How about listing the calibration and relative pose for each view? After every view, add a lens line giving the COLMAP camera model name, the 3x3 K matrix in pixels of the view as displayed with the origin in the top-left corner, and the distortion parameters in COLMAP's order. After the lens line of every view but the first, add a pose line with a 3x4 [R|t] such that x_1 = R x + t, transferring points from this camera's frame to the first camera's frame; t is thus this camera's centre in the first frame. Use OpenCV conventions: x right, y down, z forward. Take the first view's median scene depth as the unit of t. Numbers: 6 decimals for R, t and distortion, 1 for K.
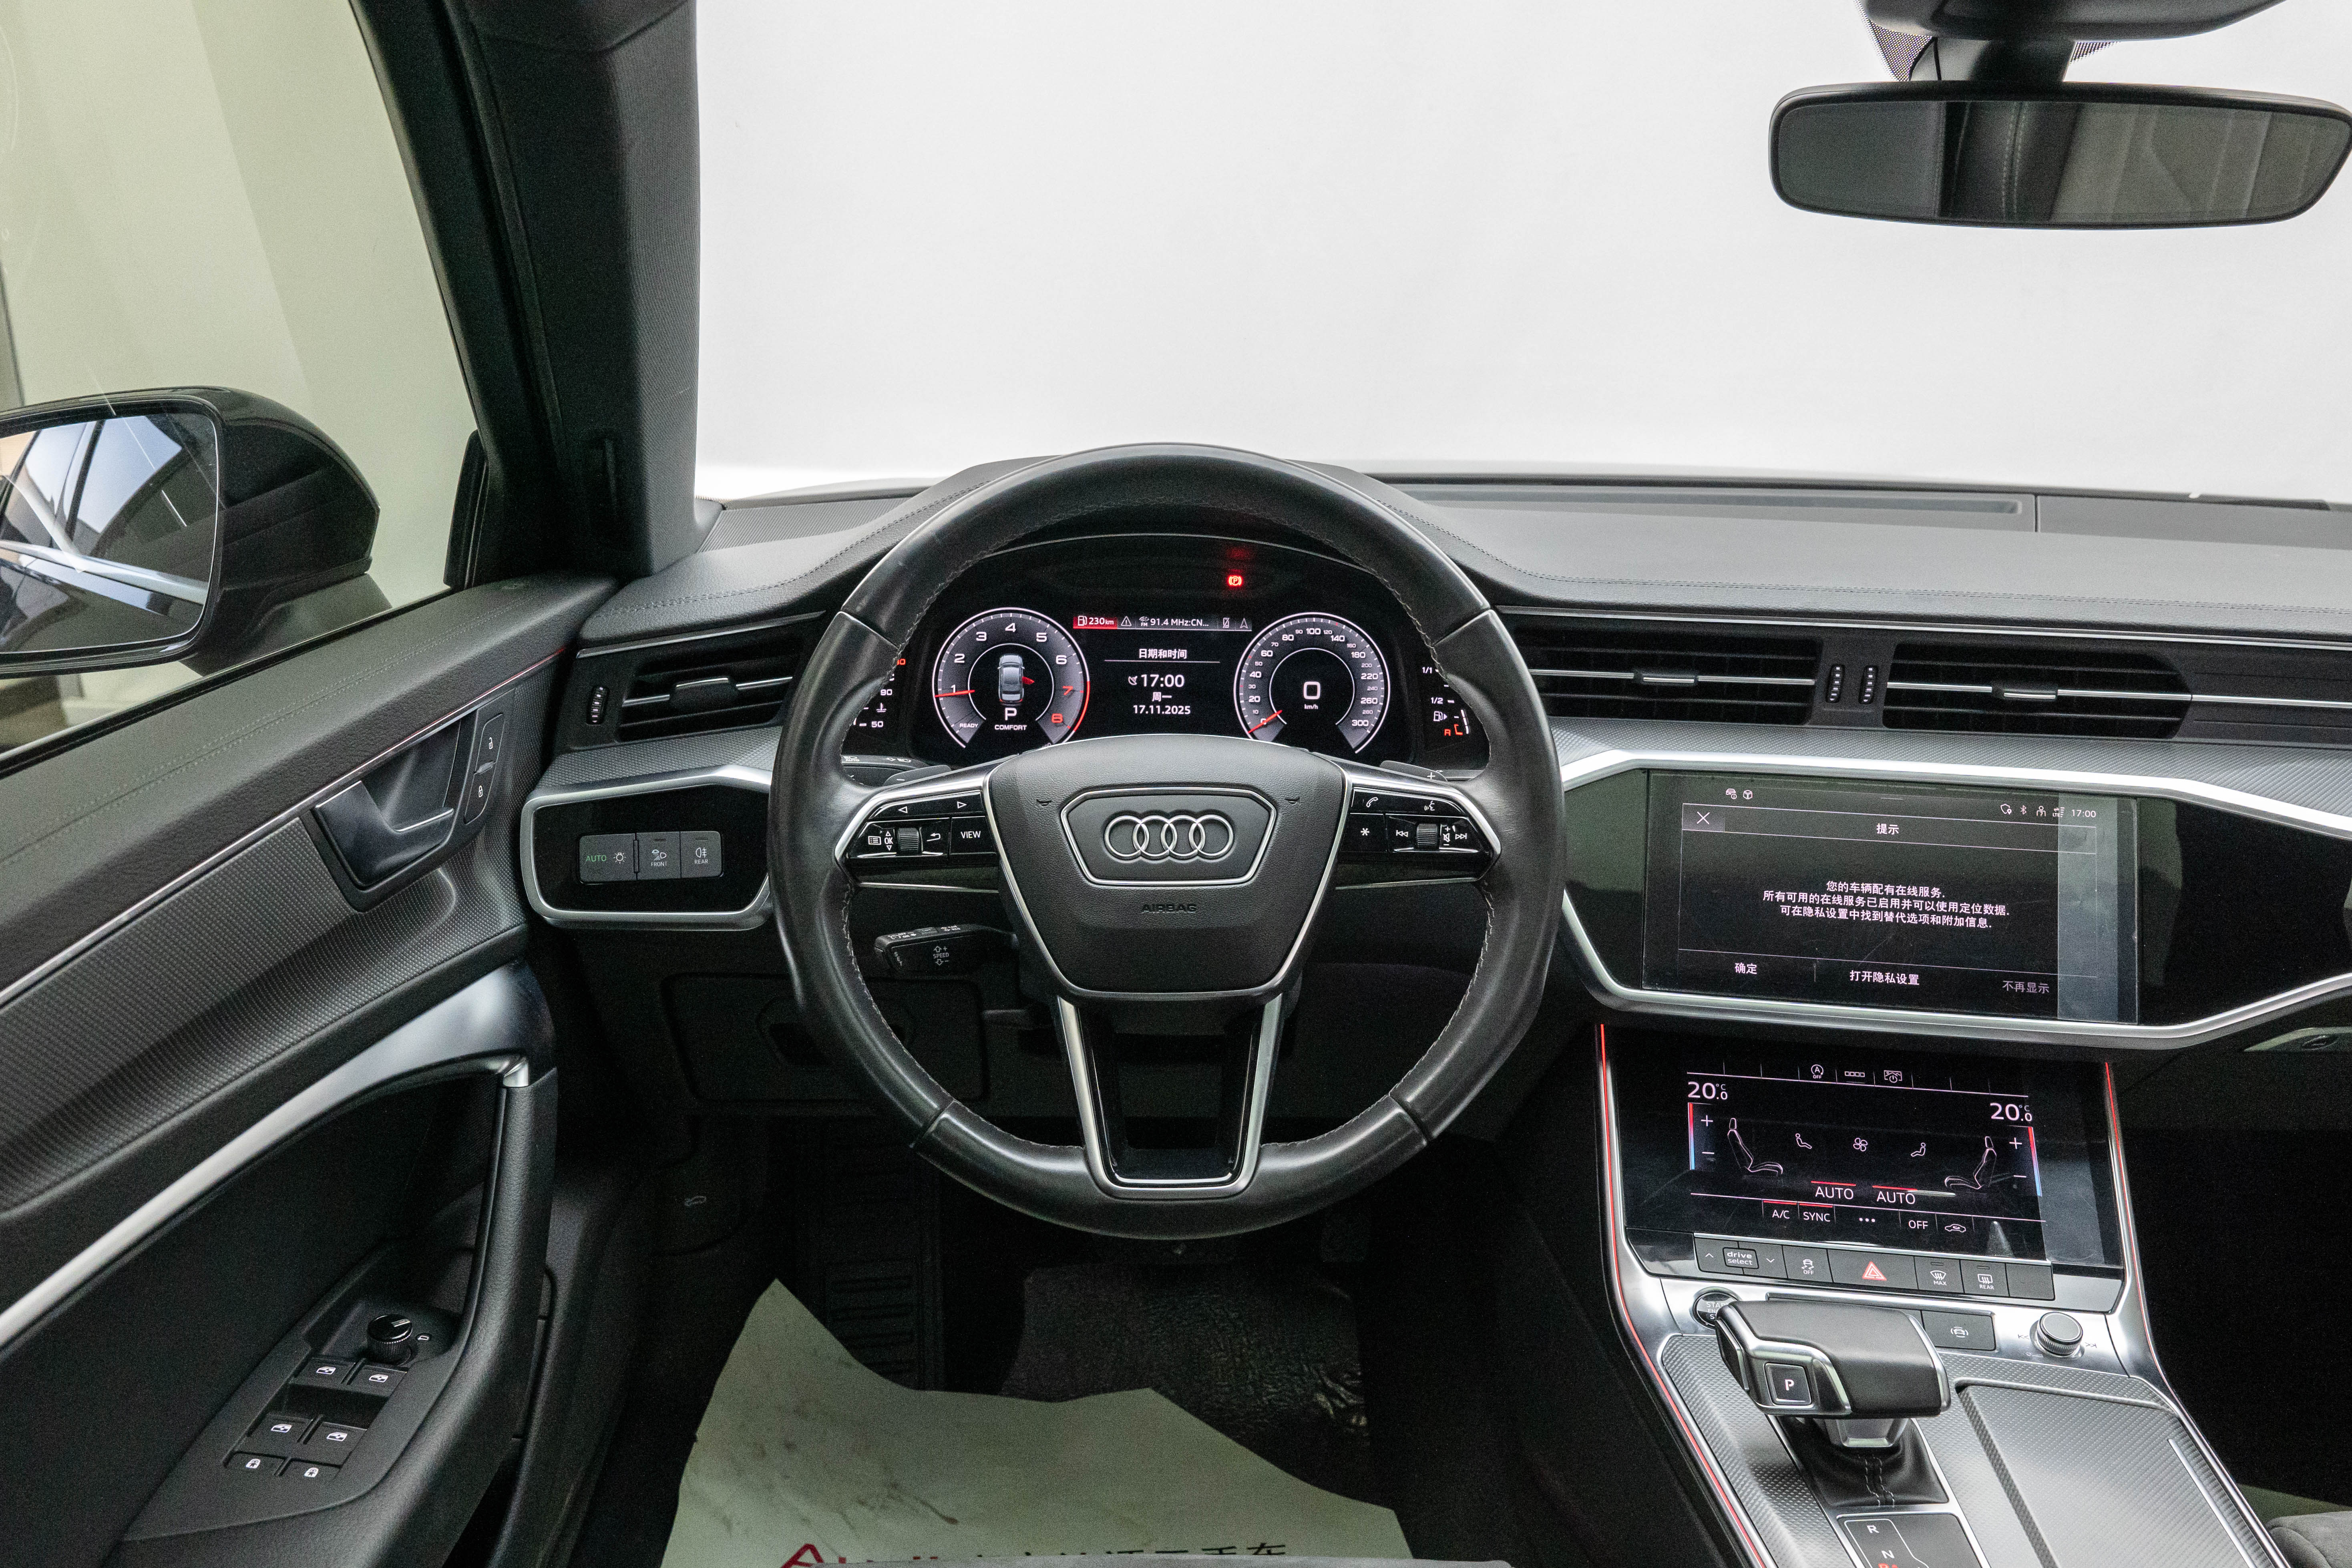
lens RADIAL K [[1933.7, 0, 1172.6], [0, 1933.7, 785.2], [0, 0, 1]] dist [0.002122, 0.037838]
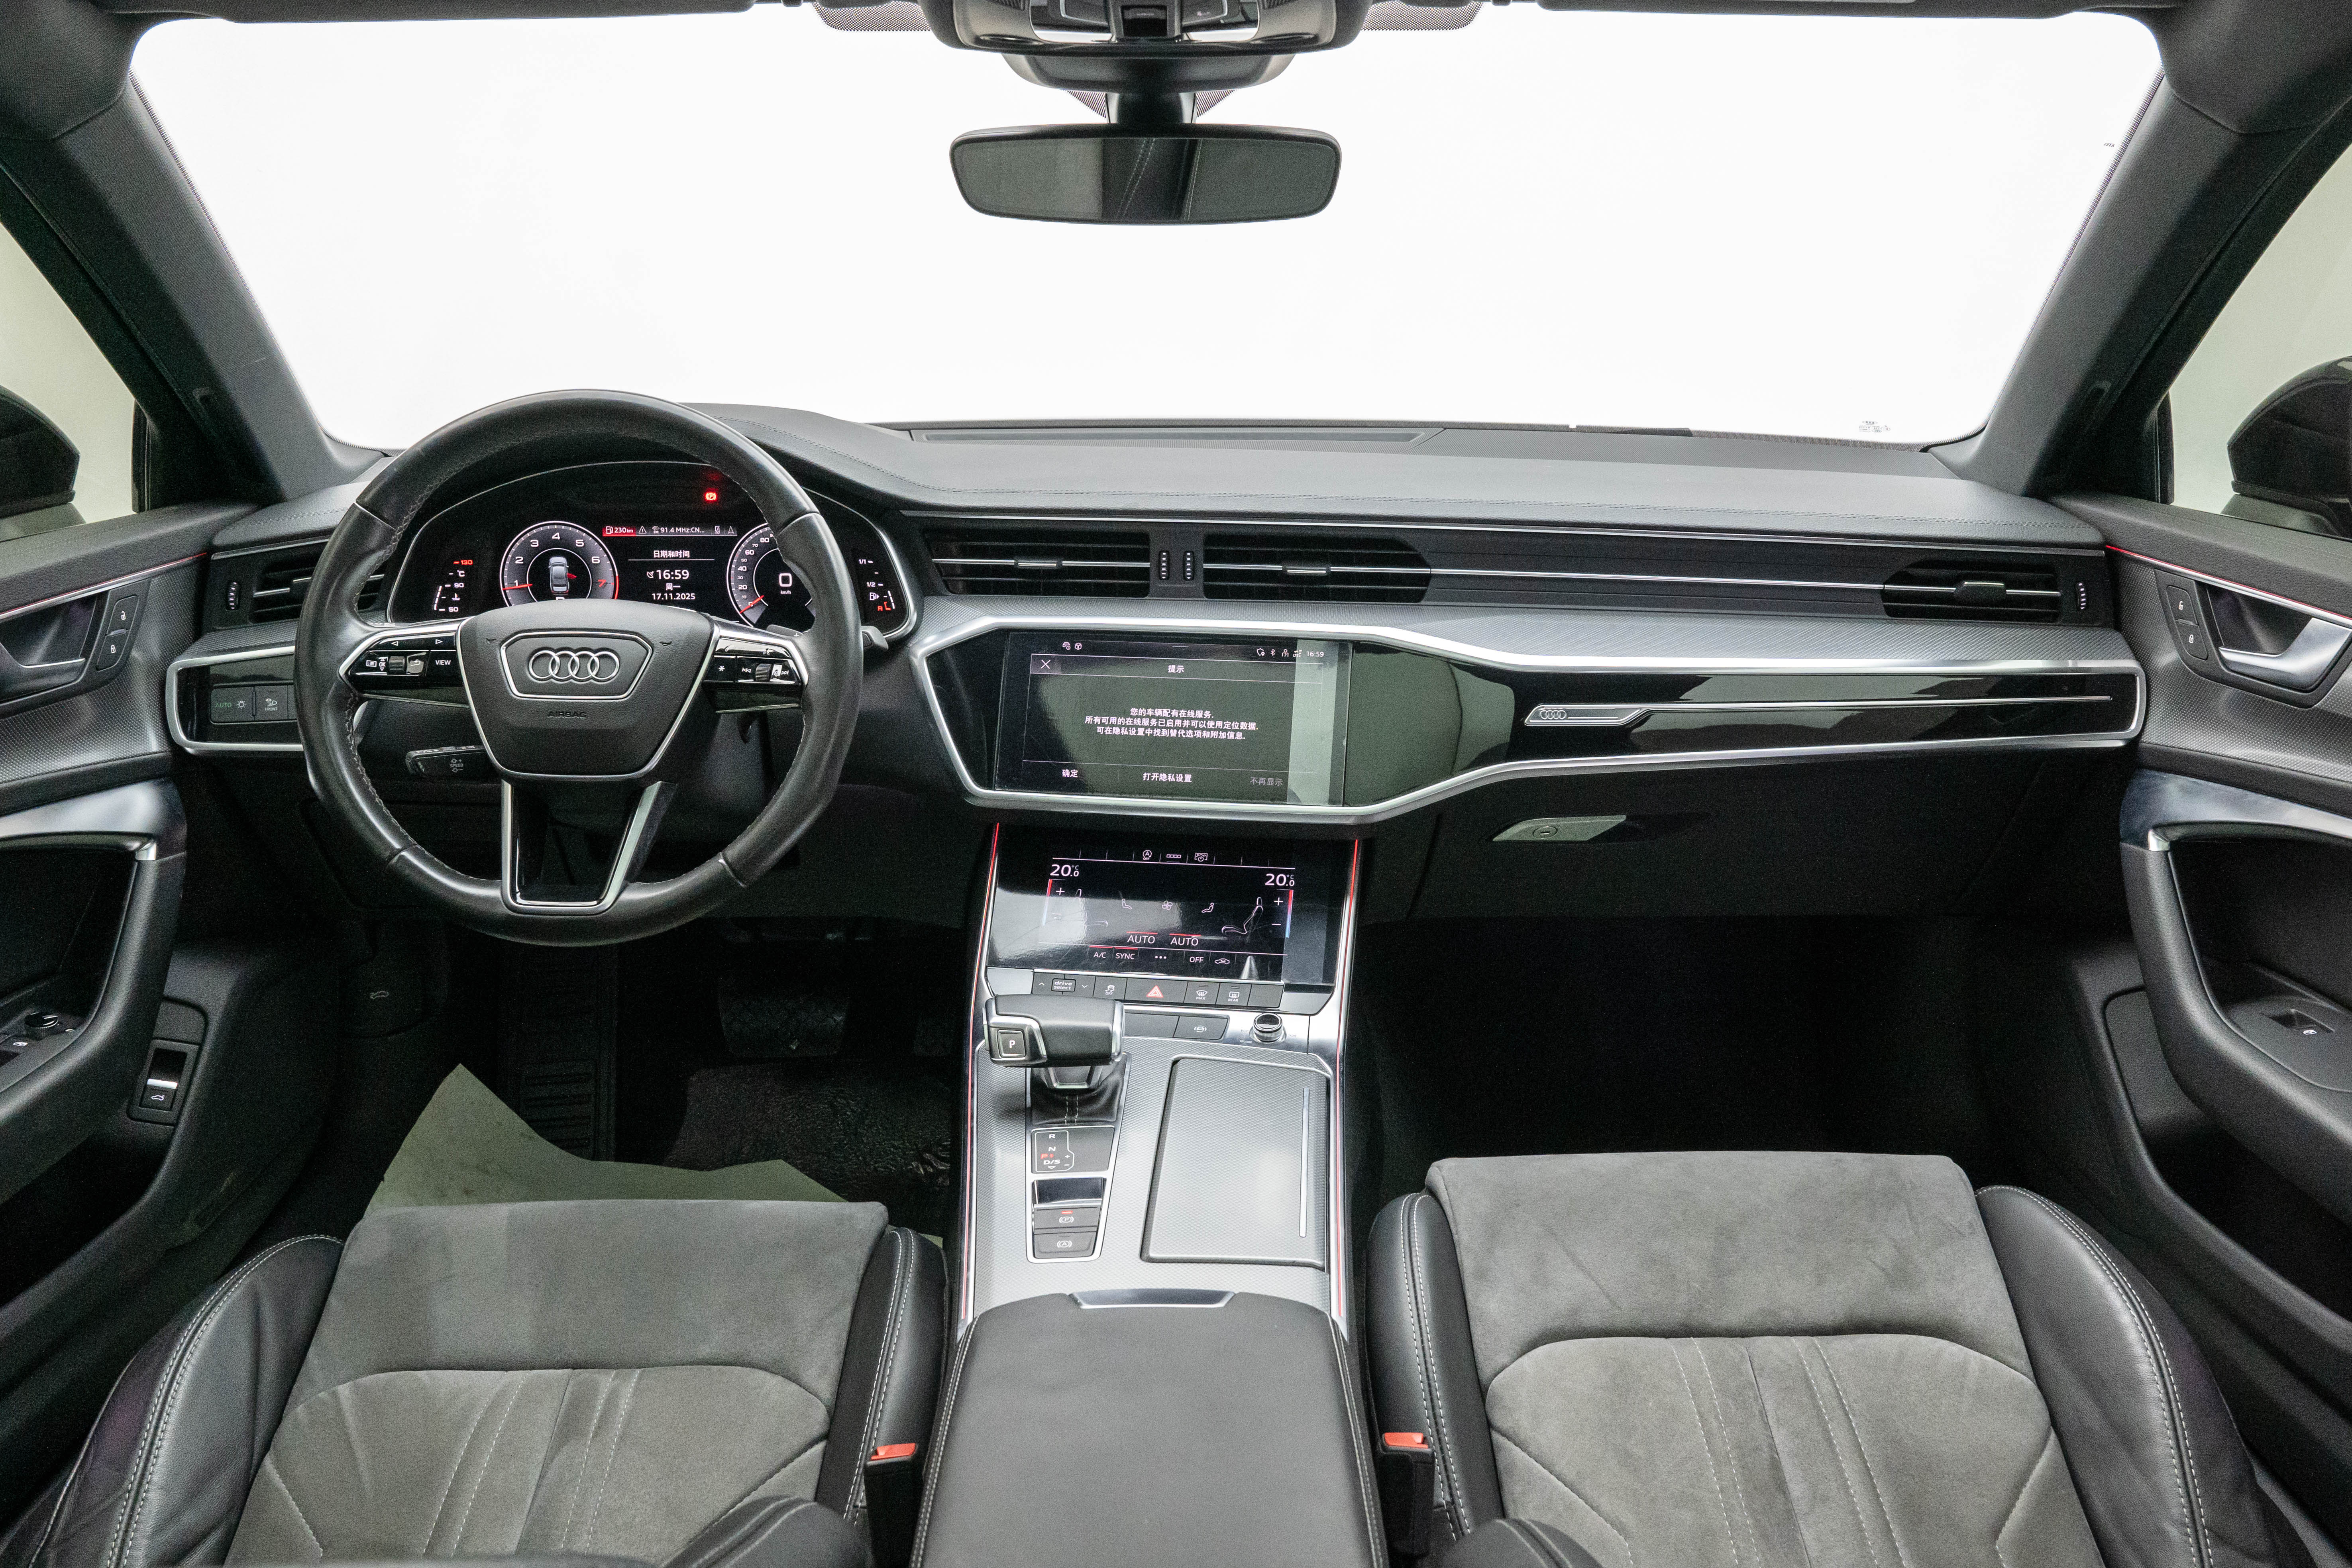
lens RADIAL K [[1933.6, 0, 1165.9], [0, 1933.6, 780.6], [0, 0, 1]] dist [0.002122, 0.037838]
pose [[0.999459, -0.015854, -0.028819, 0.393172], [0.016016, 0.999857, 0.005368, 0.091490], [0.028730, -0.005827, 0.999570, -0.341238]]
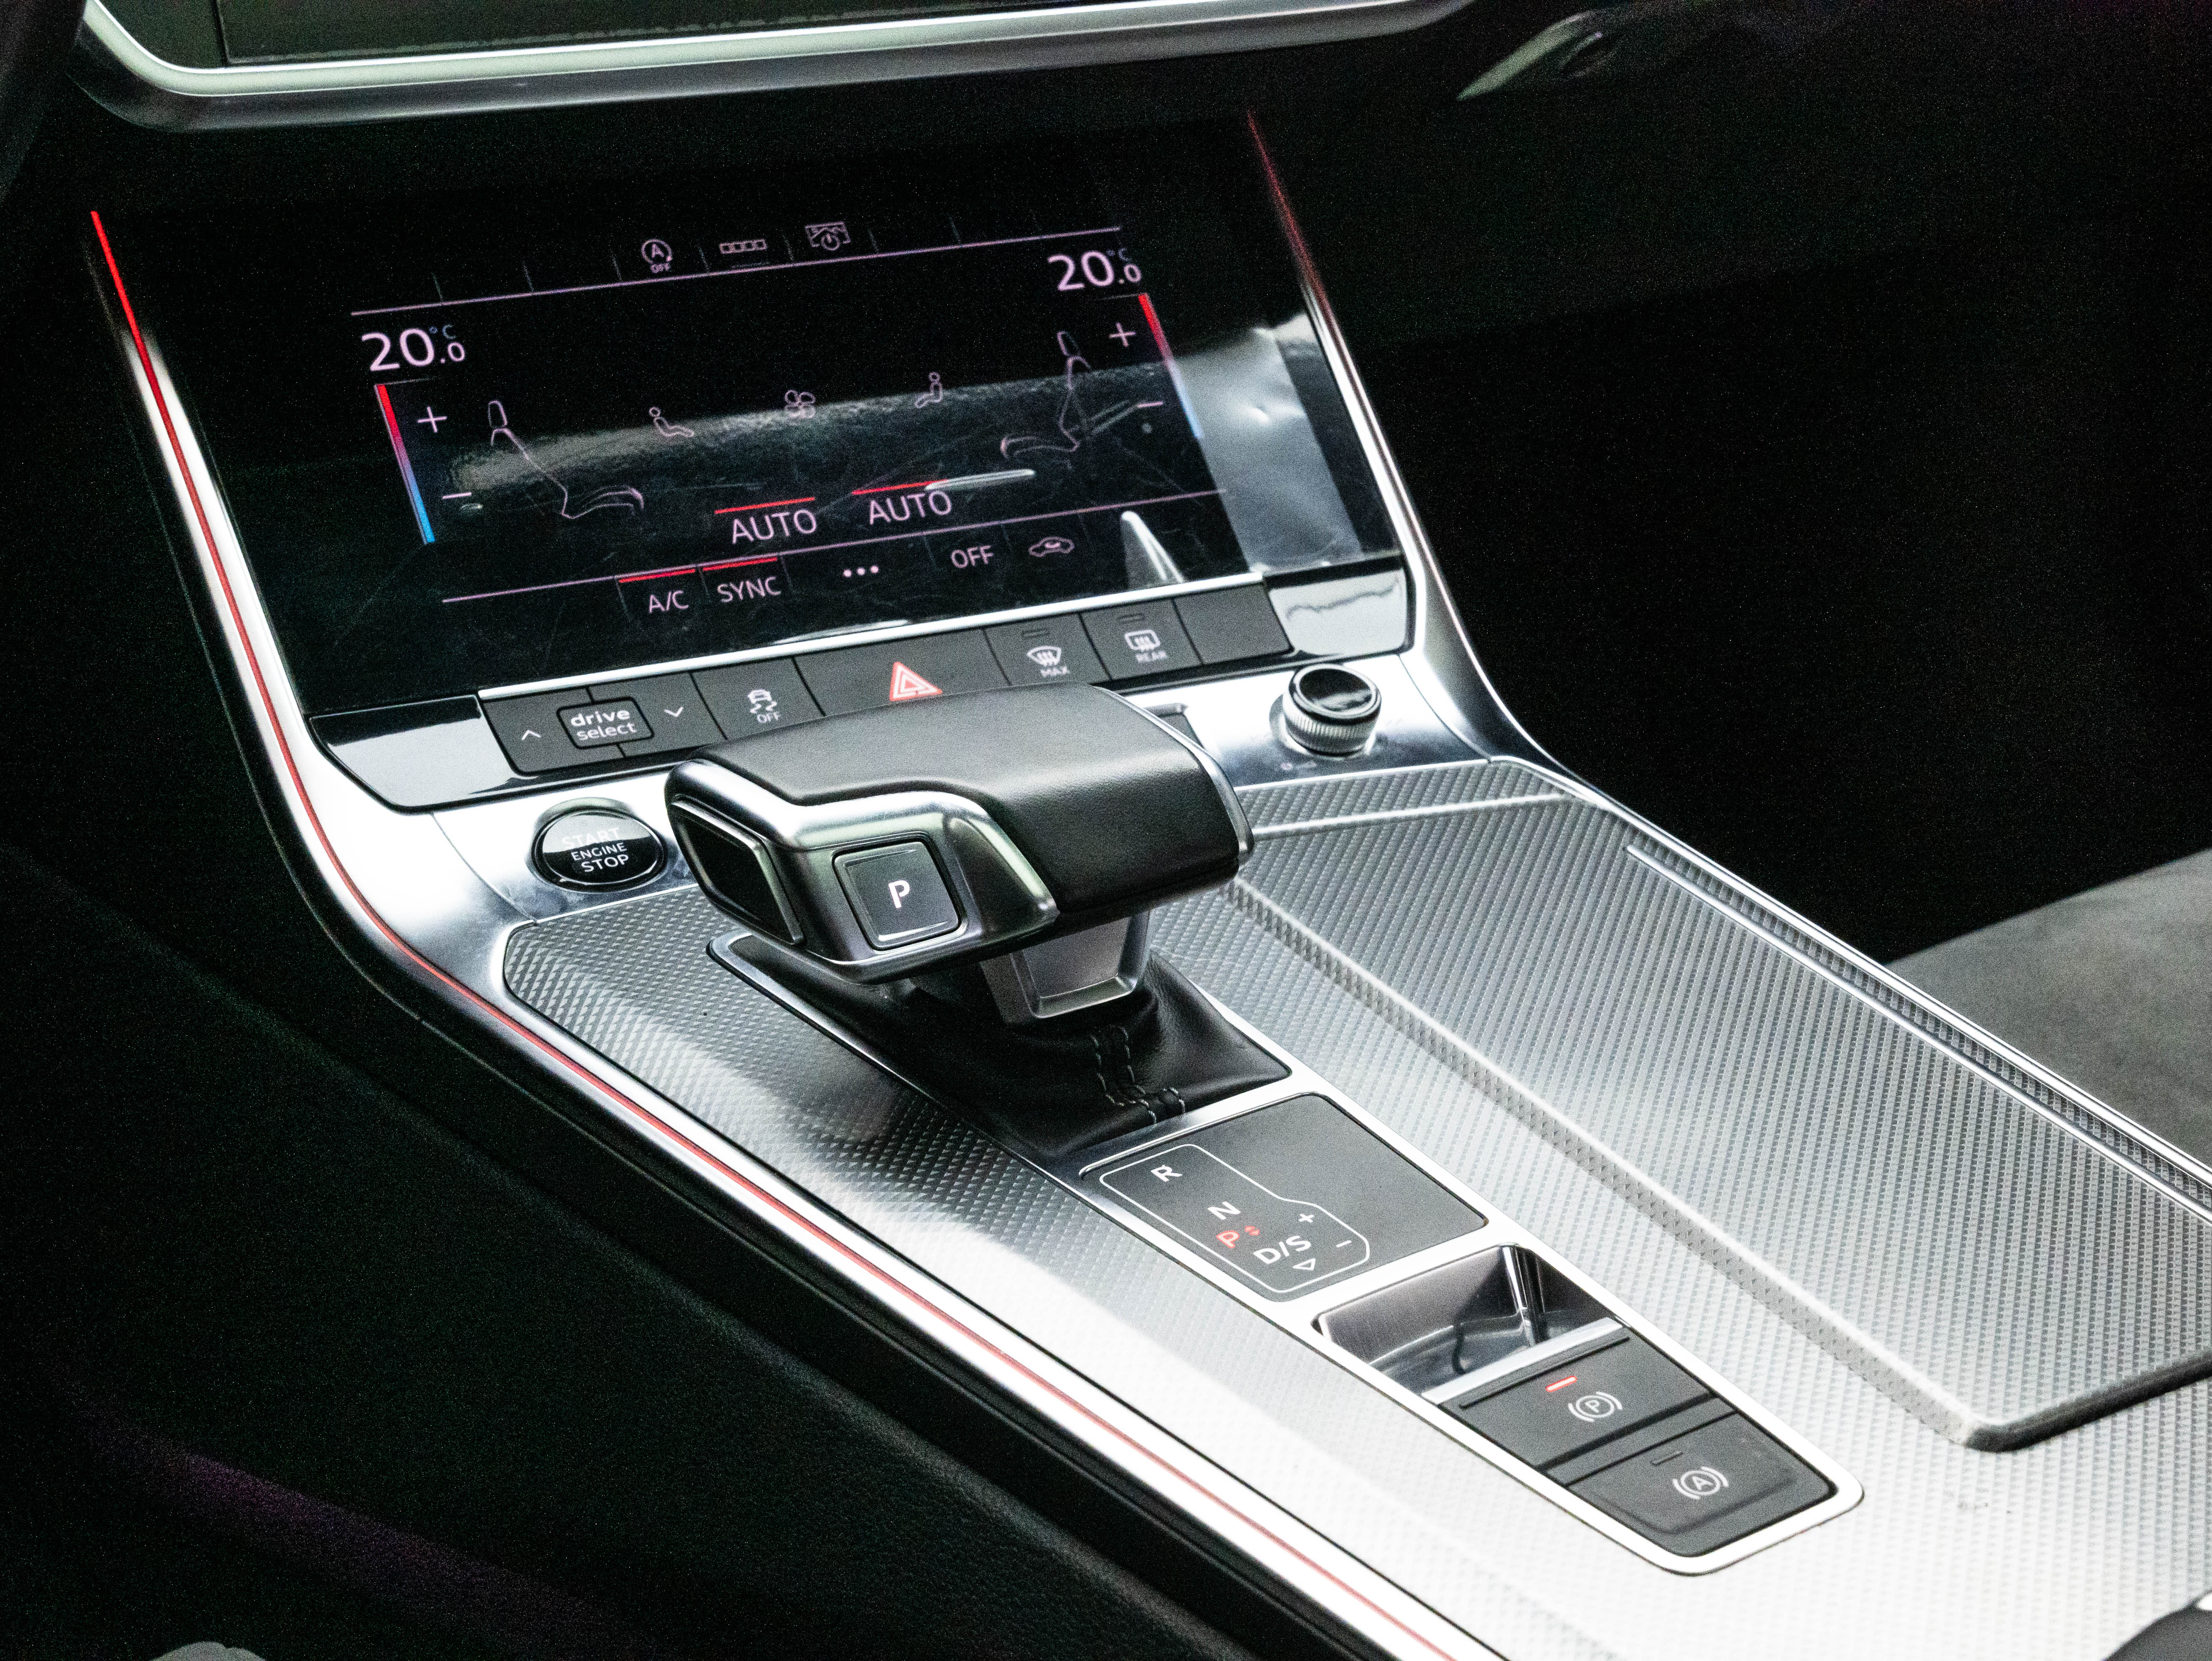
lens RADIAL K [[4250.6, 0, 1105.5], [0, 4250.6, 834.0], [0, 0, 1]] dist [-0.002957, 0.000000]
pose [[0.822644, -0.216812, 0.525594, -0.070887], [0.154037, 0.974853, 0.161040, 0.140260], [-0.547292, -0.051517, 0.835355, 0.230996]]
